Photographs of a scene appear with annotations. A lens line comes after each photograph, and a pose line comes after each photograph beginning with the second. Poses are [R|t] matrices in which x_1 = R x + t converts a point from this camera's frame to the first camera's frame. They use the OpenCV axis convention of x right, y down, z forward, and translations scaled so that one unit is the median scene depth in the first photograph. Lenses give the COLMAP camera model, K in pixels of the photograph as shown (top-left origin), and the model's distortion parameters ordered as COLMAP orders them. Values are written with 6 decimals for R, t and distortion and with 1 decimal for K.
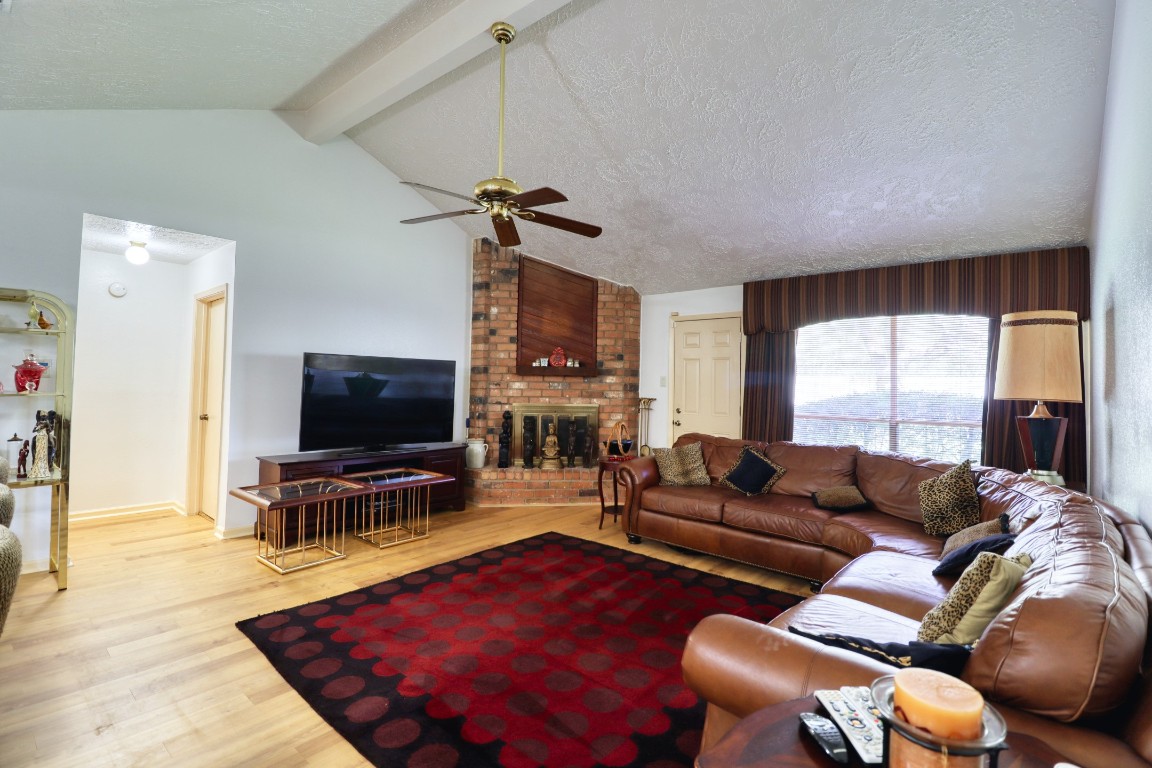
lens RADIAL K [[532.2, 0, 588.9], [0, 532.2, 366.7], [0, 0, 1]] dist [-0.001118, -0.011662]
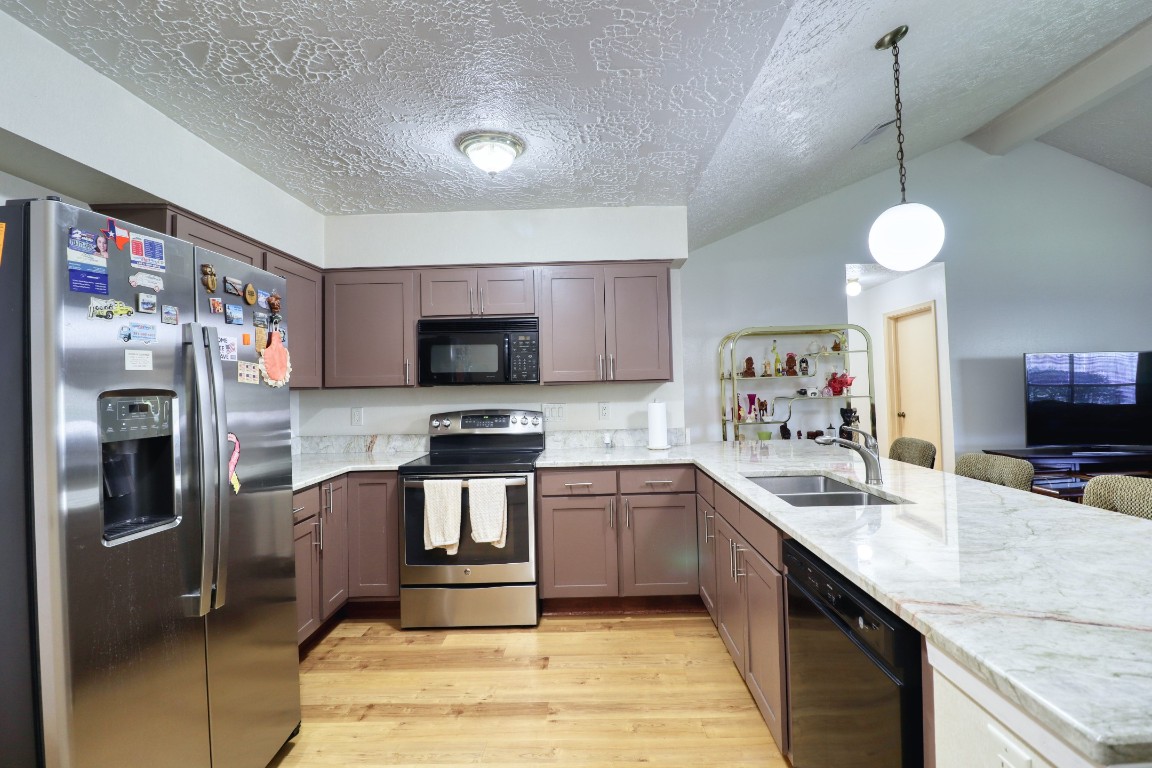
lens RADIAL K [[532.2, 0, 588.9], [0, 532.2, 366.7], [0, 0, 1]] dist [-0.001118, -0.011662]
pose [[0.631552, -0.061429, -0.772896, -0.201868], [0.056757, 0.997845, -0.032930, -0.011407], [0.773253, -0.023070, 0.633678, -0.246140]]
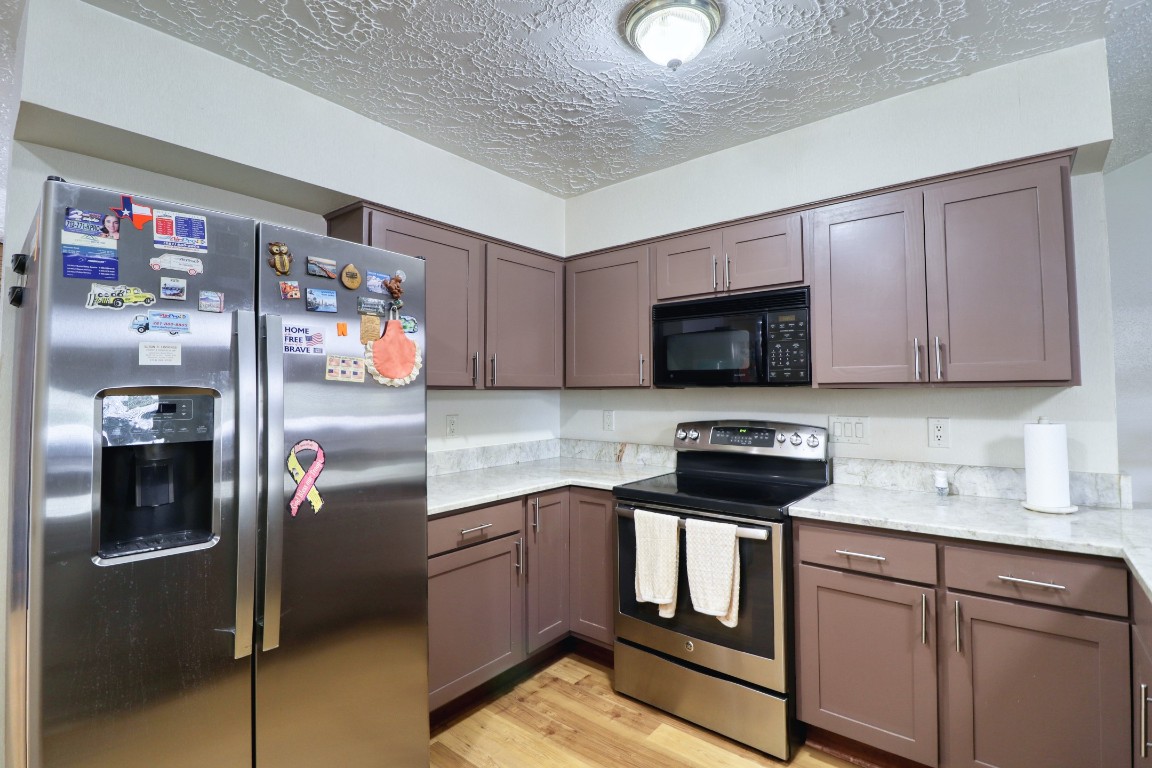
lens RADIAL K [[532.2, 0, 588.9], [0, 532.2, 366.7], [0, 0, 1]] dist [-0.001118, -0.011662]
pose [[0.014947, -0.066053, -0.997704, -0.297726], [0.033462, 0.997290, -0.065525, -0.009315], [0.999328, -0.032406, 0.017117, -0.095648]]
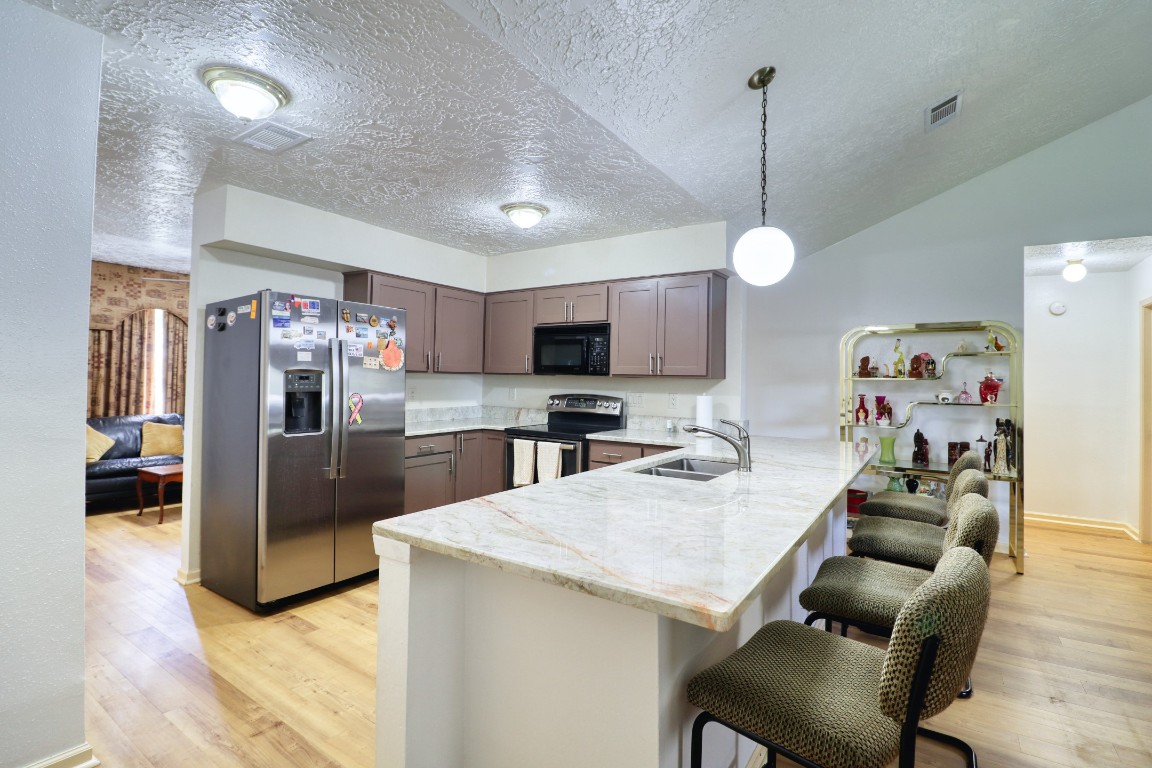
lens RADIAL K [[534.9, 0, 593.6], [0, 534.9, 364.0], [0, 0, 1]] dist [-0.000936, -0.012022]
pose [[0.120024, -0.042999, -0.991839, 0.035575], [0.011909, 0.999052, -0.041870, -0.000926], [0.992700, -0.006787, 0.120422, -0.041548]]
